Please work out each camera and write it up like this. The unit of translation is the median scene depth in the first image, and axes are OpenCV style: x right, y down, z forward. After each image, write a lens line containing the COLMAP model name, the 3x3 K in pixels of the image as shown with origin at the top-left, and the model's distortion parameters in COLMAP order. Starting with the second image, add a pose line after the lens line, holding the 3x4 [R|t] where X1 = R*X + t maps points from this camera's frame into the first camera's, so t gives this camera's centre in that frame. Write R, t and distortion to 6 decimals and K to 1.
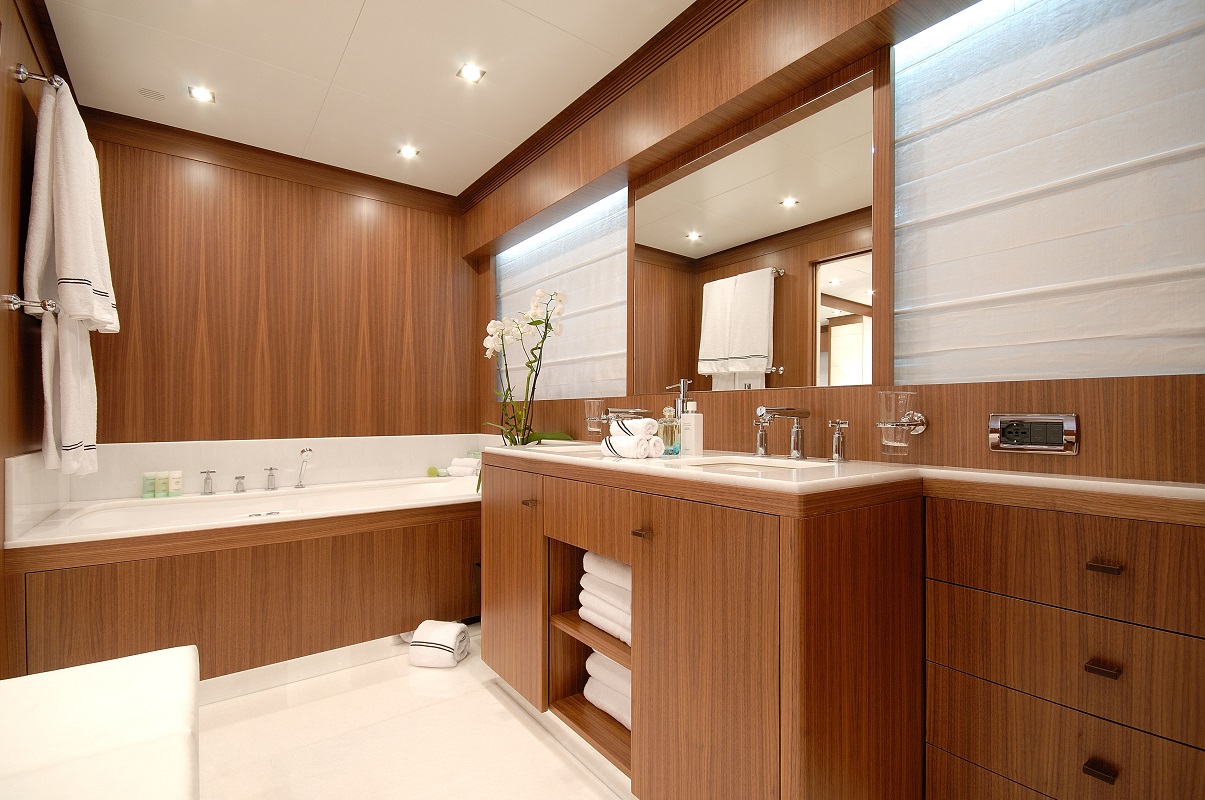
lens RADIAL K [[536.1, 0, 597.7], [0, 536.1, 413.2], [0, 0, 1]] dist [-0.001126, -0.000577]
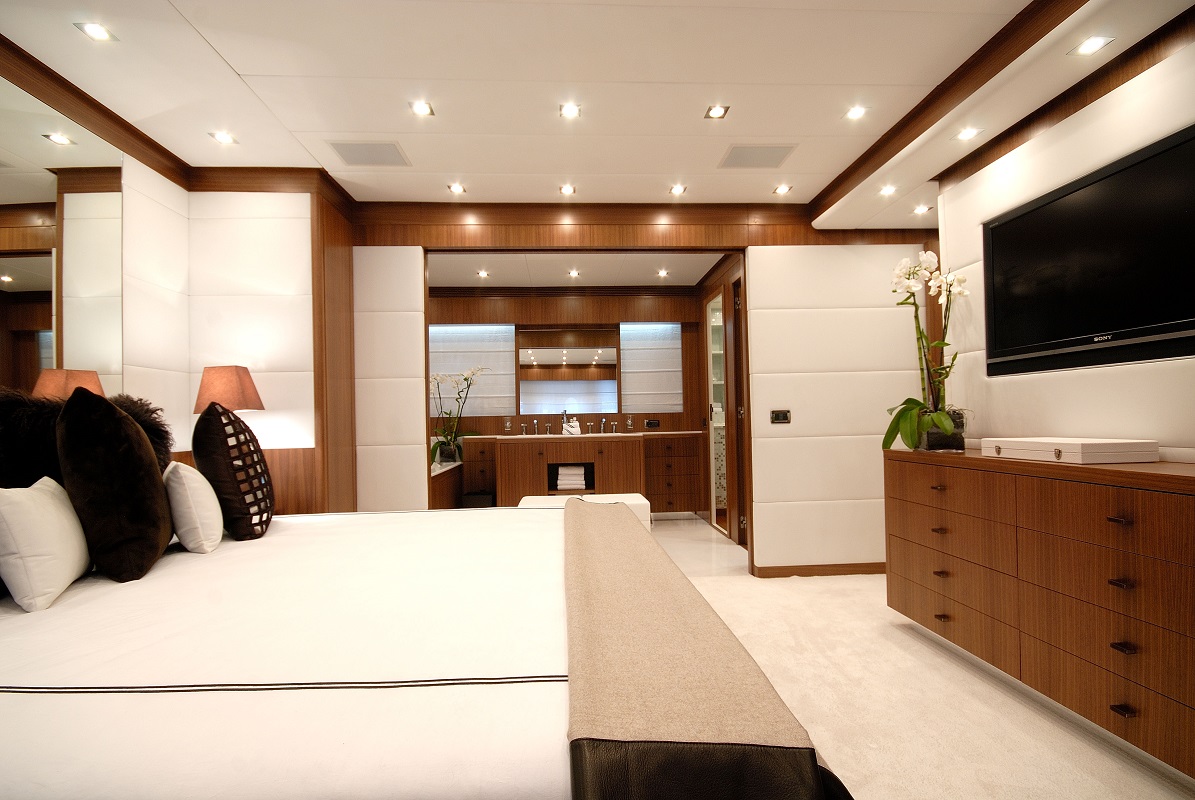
lens RADIAL K [[528.4, 0, 592.6], [0, 528.4, 414.1], [0, 0, 1]] dist [0.001330, -0.007522]
pose [[0.545679, 0.001648, 0.837993, -1.686110], [0.018485, 0.999731, -0.014003, 0.002621], [-0.837790, 0.023131, 0.545502, -0.551927]]
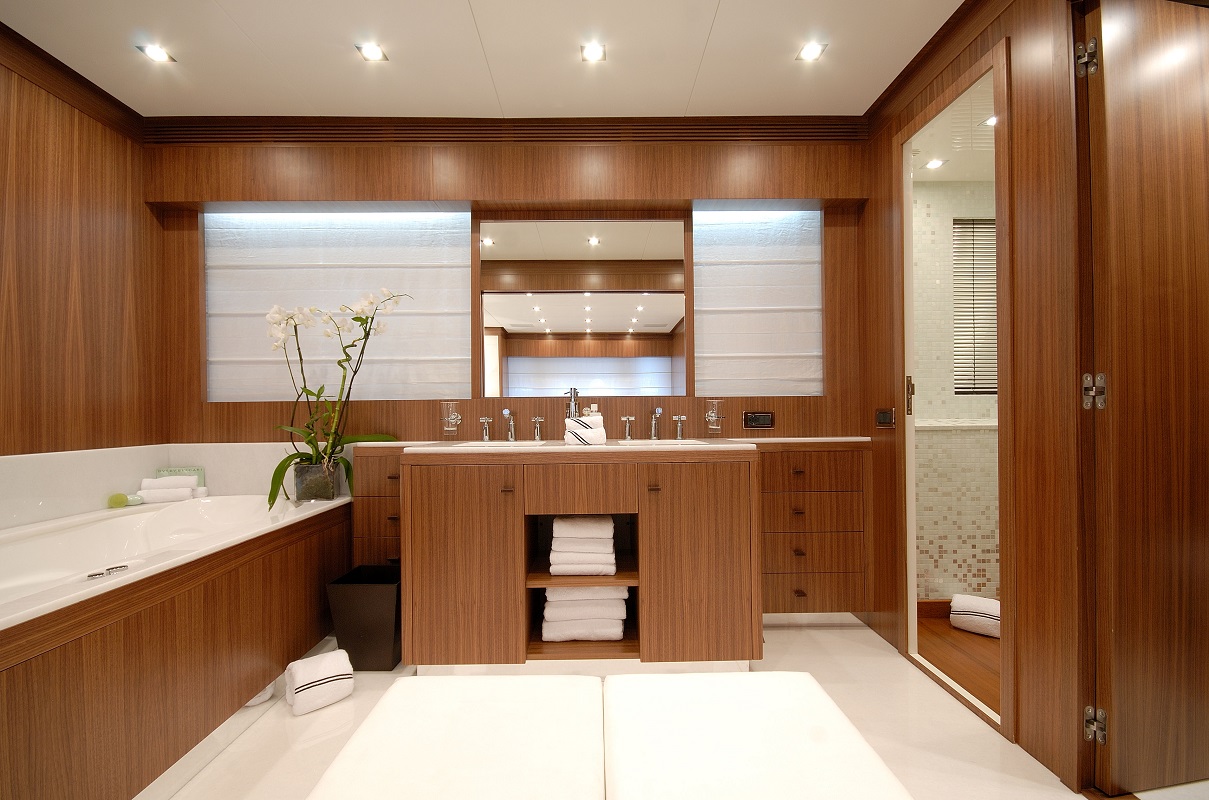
lens RADIAL K [[537.8, 0, 599.7], [0, 537.8, 413.2], [0, 0, 1]] dist [-0.001126, -0.000577]
pose [[0.584206, -0.004778, 0.811591, -0.694005], [0.008442, 0.999964, -0.000190, 0.001477], [-0.811562, 0.006963, 0.584225, 0.114037]]
